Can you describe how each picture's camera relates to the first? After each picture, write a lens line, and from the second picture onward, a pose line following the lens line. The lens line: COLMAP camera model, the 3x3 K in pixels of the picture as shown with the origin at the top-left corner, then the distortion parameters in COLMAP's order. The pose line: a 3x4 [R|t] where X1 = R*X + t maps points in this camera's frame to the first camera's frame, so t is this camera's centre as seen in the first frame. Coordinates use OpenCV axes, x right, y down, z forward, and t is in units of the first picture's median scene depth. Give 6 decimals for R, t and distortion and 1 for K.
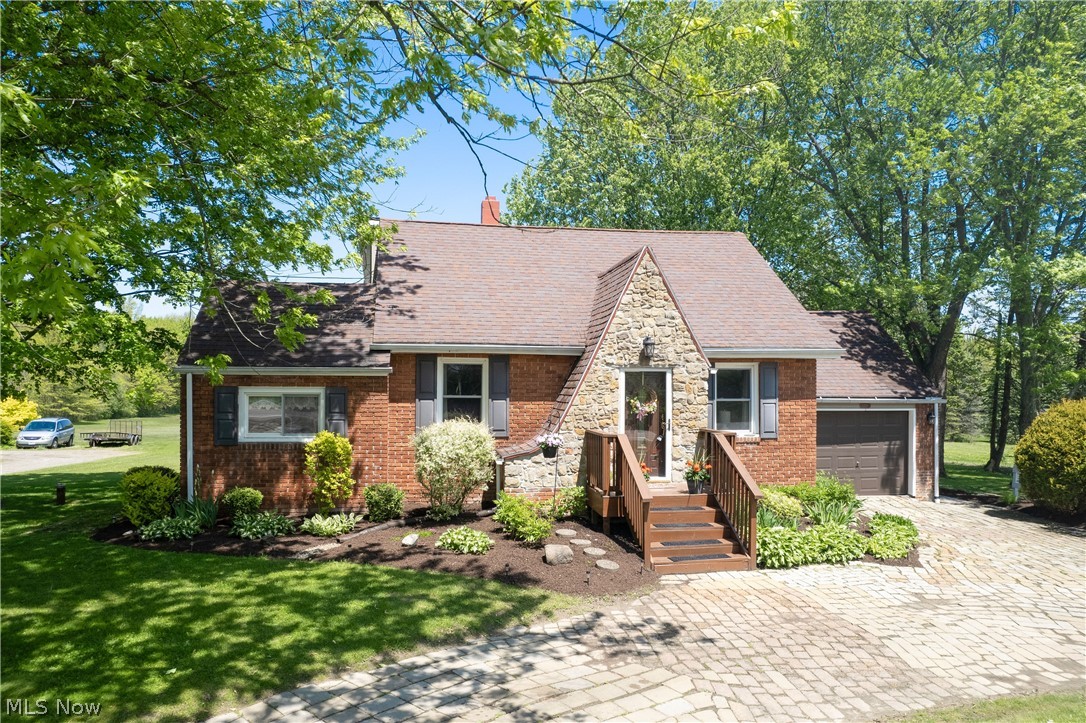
lens RADIAL K [[727.9, 0, 540.8], [0, 727.9, 378.4], [0, 0, 1]] dist [-0.096772, 0.094524]
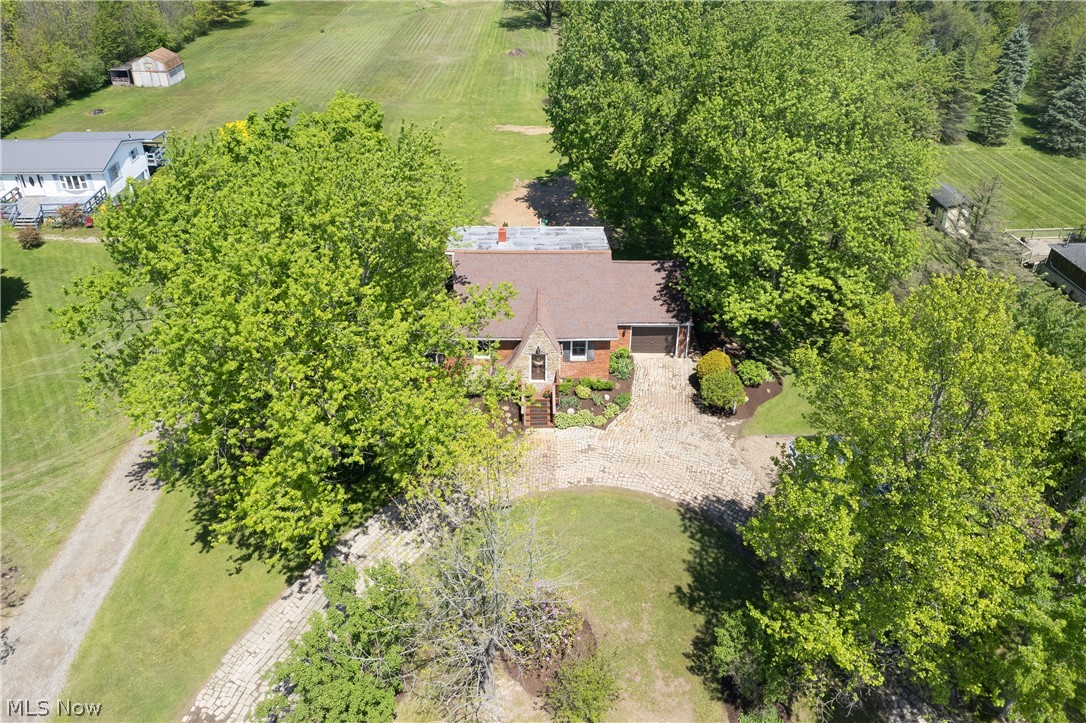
lens RADIAL K [[736.1, 0, 524.6], [0, 736.1, 252.9], [0, 0, 1]] dist [-0.023167, 0.000150]
pose [[0.983647, 0.072454, -0.164894, 0.570864], [0.018039, 0.871283, 0.490449, -1.916086], [0.179204, -0.485403, 0.855728, -1.467520]]
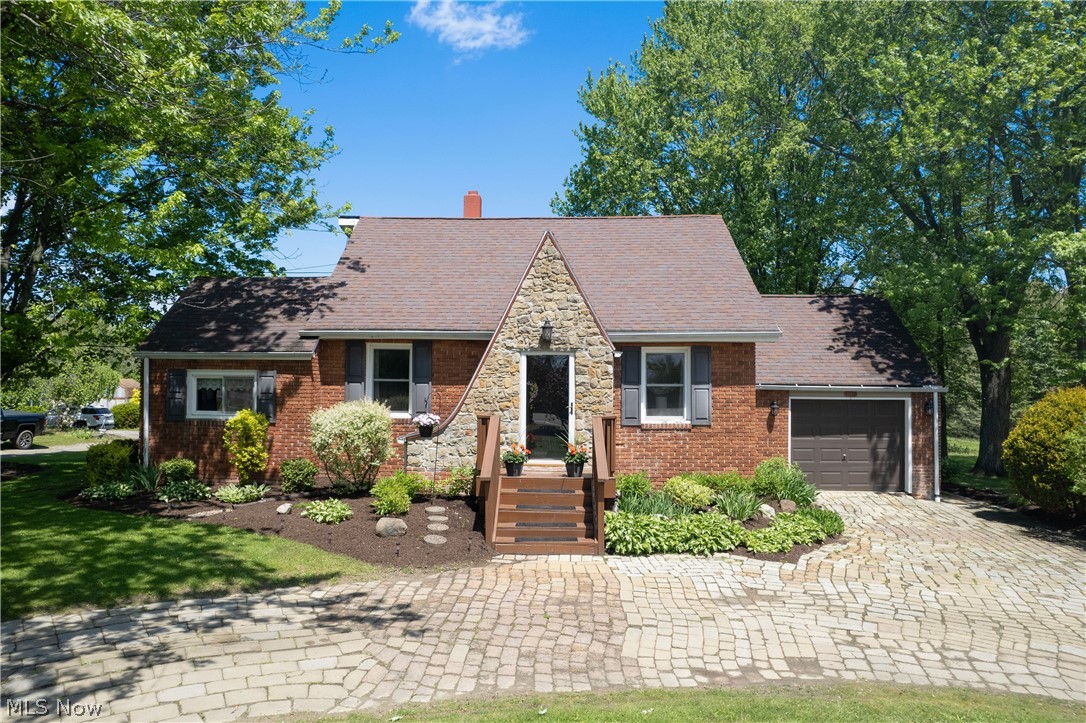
lens RADIAL K [[719.8, 0, 532.7], [0, 719.8, 360.4], [0, 0, 1]] dist [-0.093414, 0.062840]
pose [[0.979266, -0.001548, -0.202571, 0.326850], [-0.001866, 0.999859, -0.016664, 0.014449], [0.202569, 0.016697, 0.979126, 0.019807]]
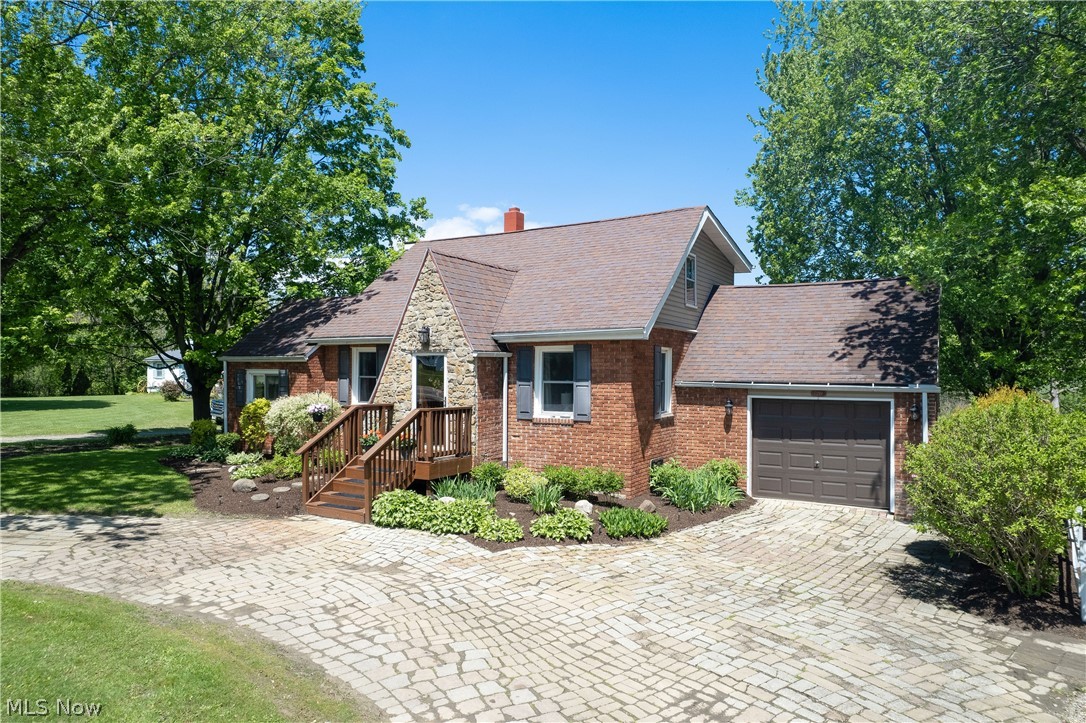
lens RADIAL K [[693.1, 0, 543.0], [0, 693.1, 361.5], [0, 0, 1]] dist [-0.082440, 0.074103]
pose [[0.758147, -0.008973, -0.652022, 1.012418], [0.002814, 0.999941, -0.010490, 0.012142], [0.652078, 0.006119, 0.758127, 0.273957]]
